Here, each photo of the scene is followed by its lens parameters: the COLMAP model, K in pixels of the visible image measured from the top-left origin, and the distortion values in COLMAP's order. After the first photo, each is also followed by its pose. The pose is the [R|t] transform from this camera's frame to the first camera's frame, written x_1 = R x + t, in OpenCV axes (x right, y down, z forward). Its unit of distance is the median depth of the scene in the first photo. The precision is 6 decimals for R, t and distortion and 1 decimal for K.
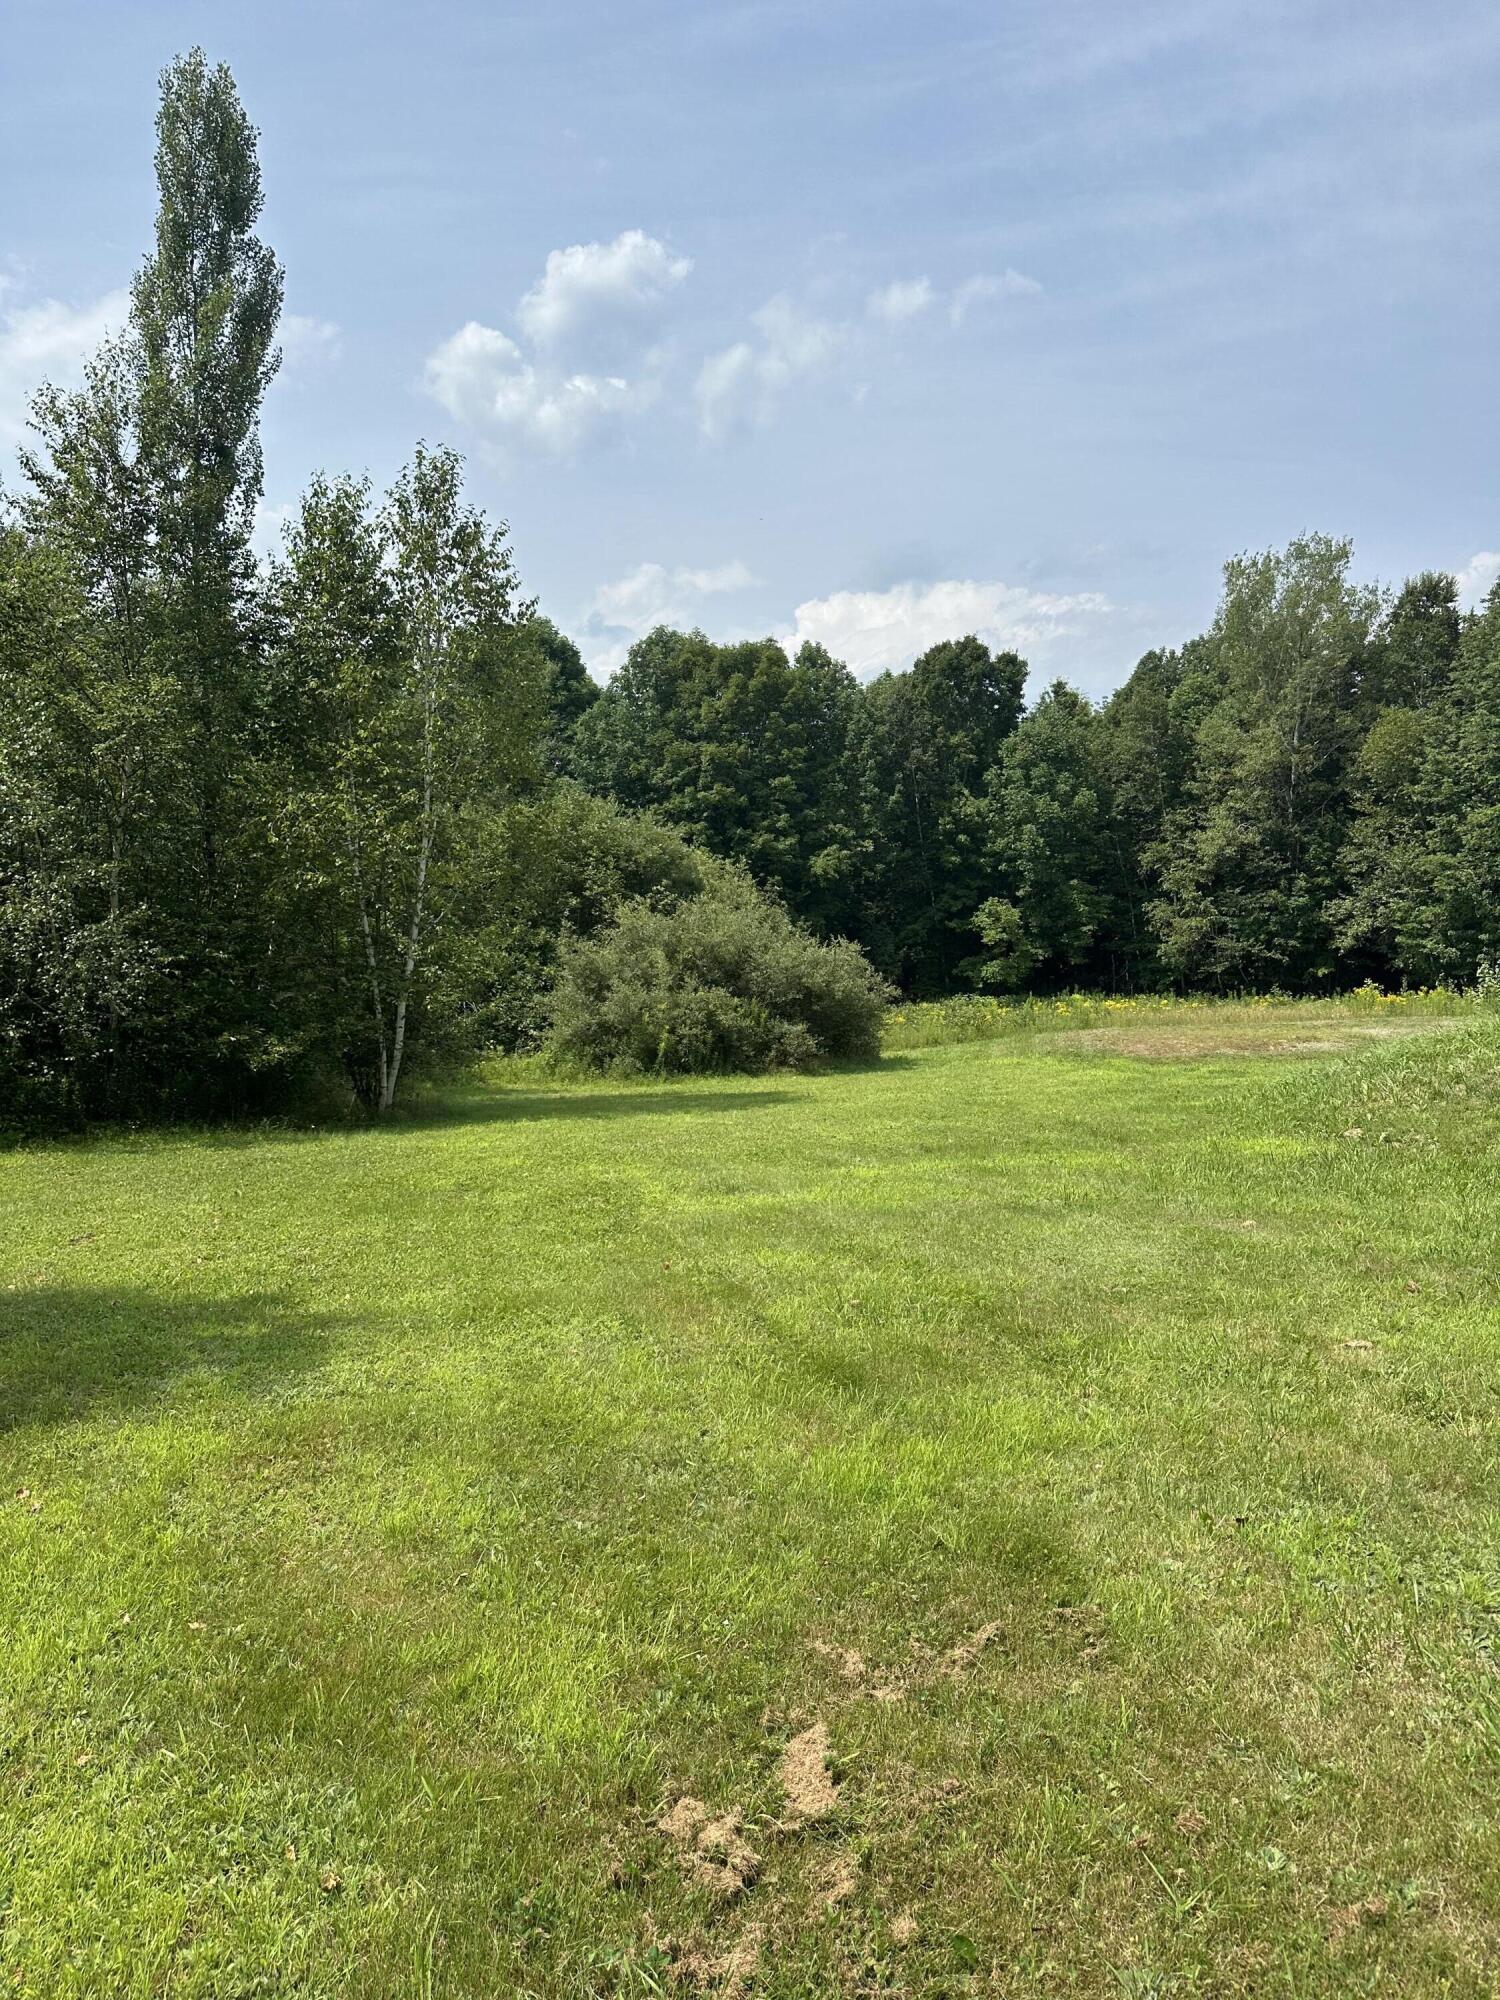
lens RADIAL K [[1390.4, 0, 776.9], [0, 1390.4, 1022.9], [0, 0, 1]] dist [0.067580, -0.077524]
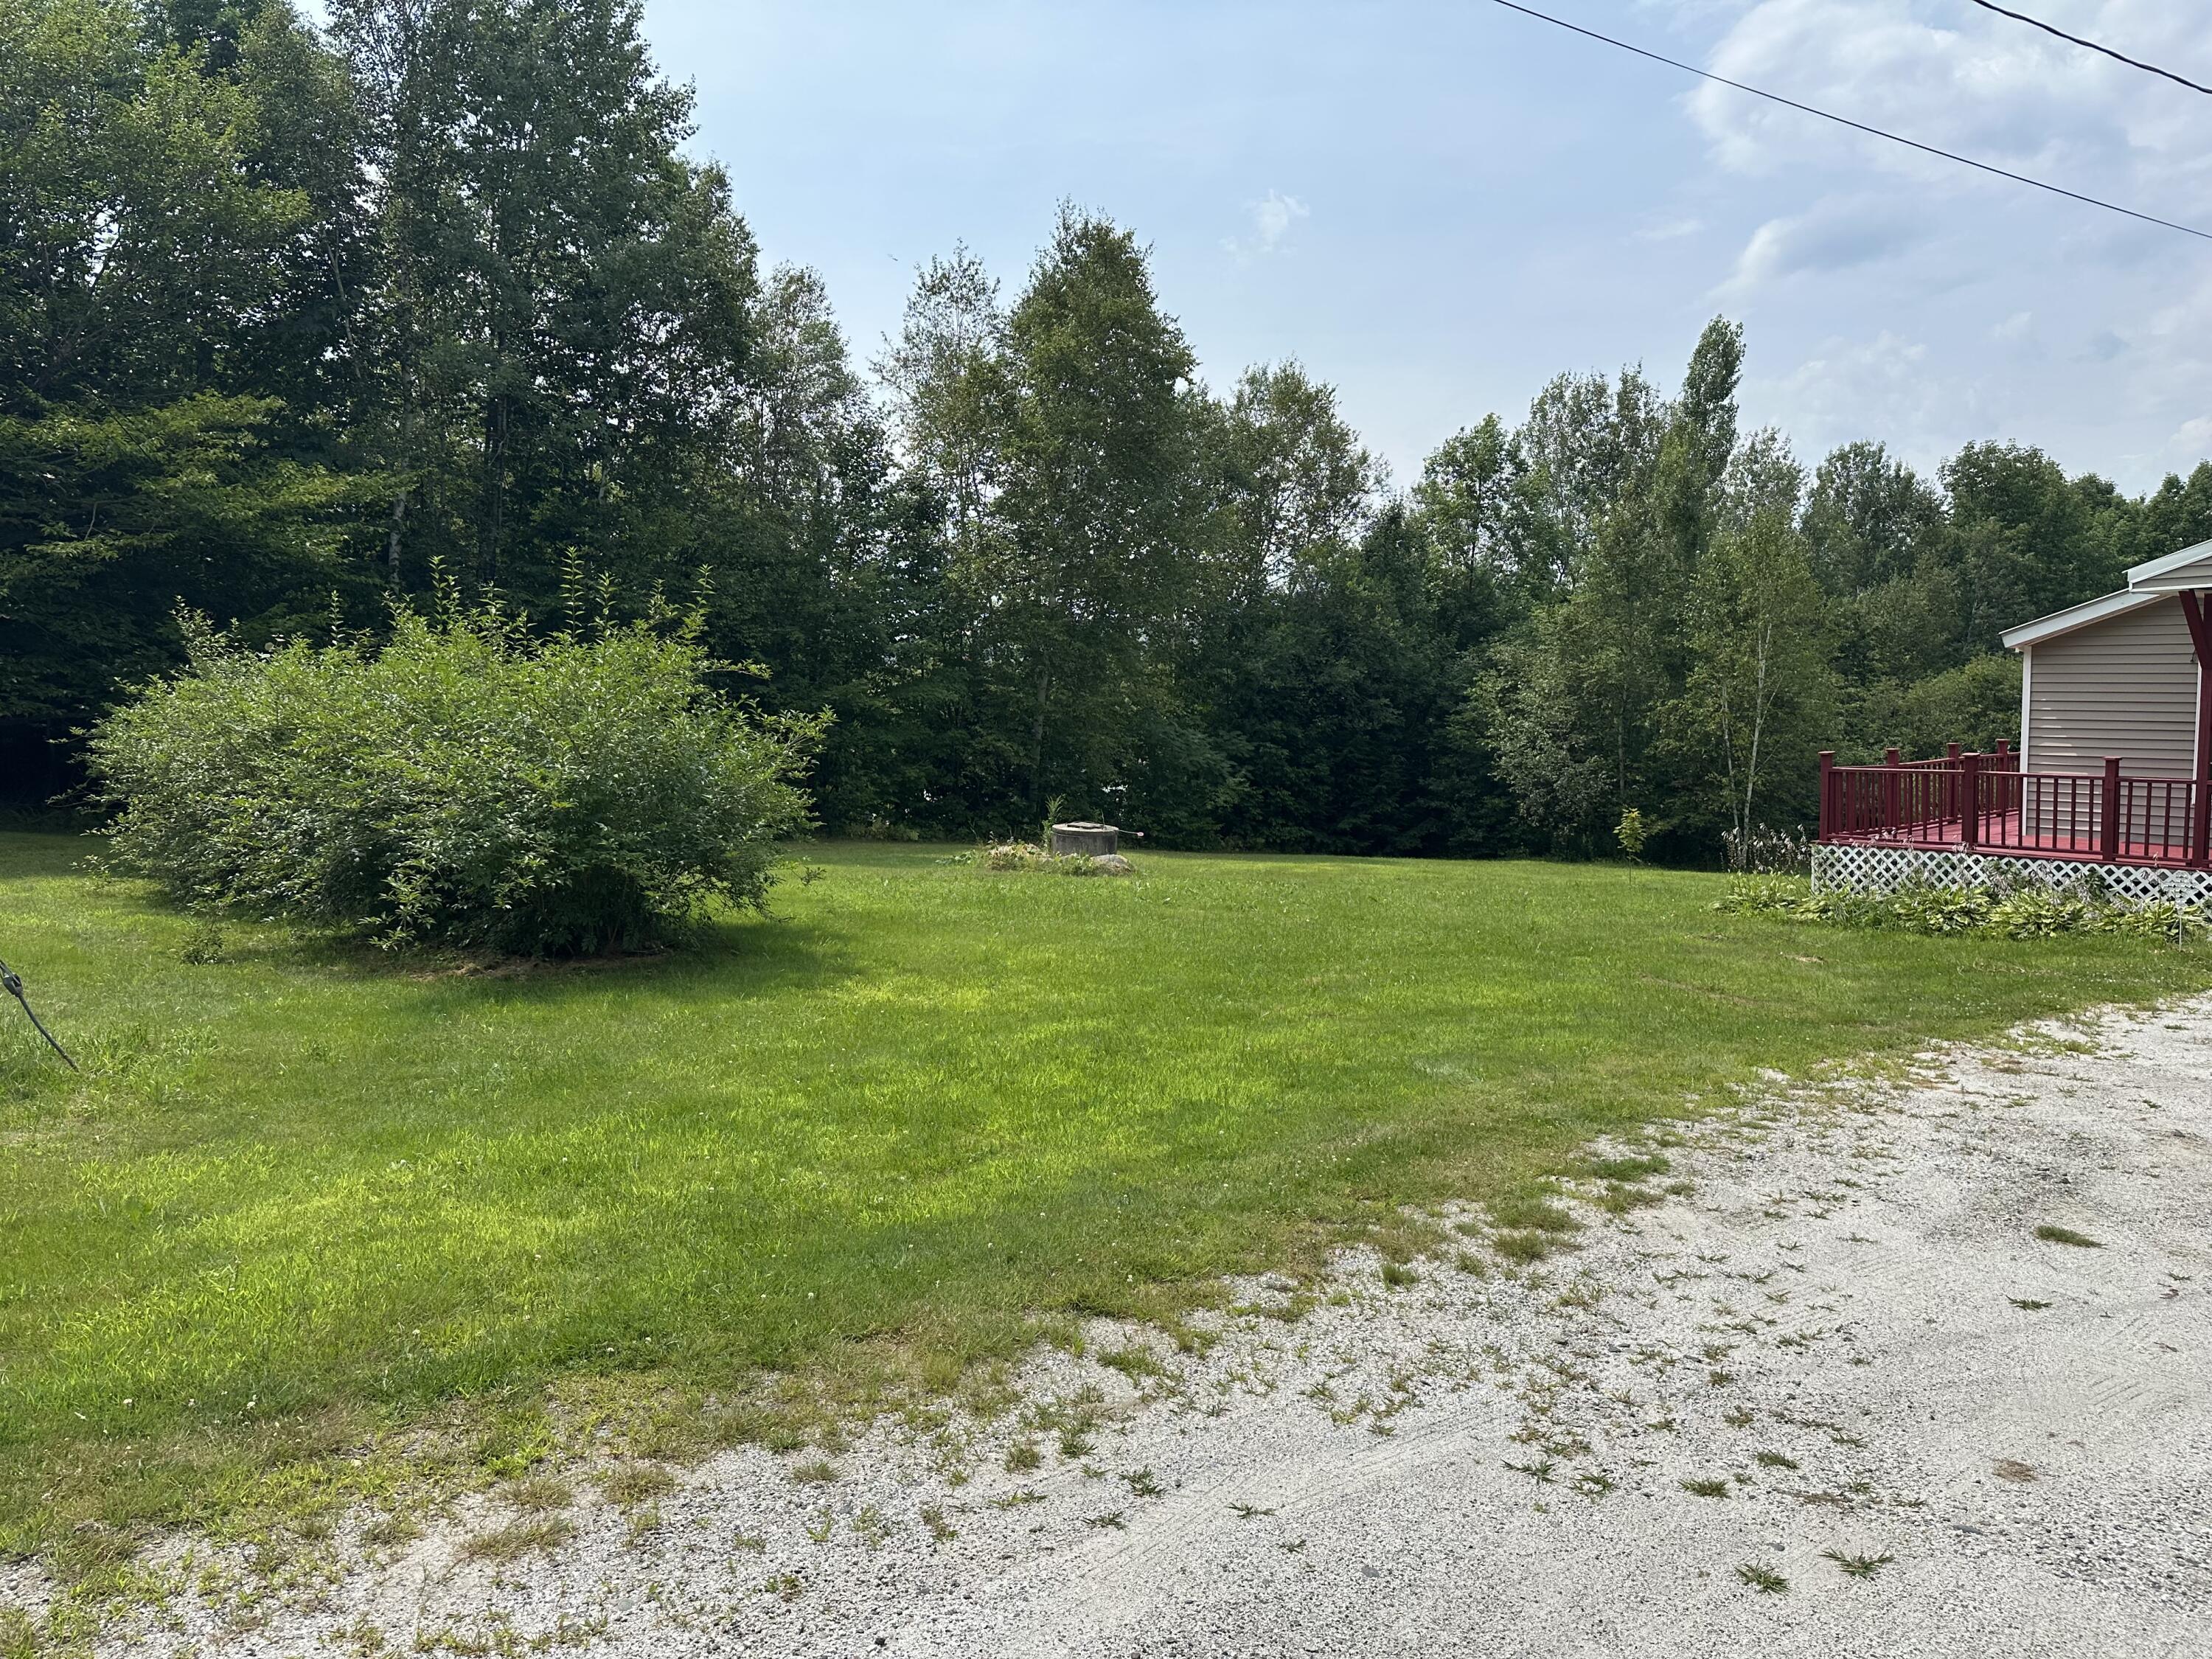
lens RADIAL K [[1537.8, 0, 1103.5], [0, 1537.8, 815.2], [0, 0, 1]] dist [0.067580, -0.077524]
pose [[0.444132, 0.056231, -0.894195, 0.328253], [-0.066364, 0.997352, 0.029756, -0.003014], [0.893500, 0.046127, 0.446688, -0.181316]]
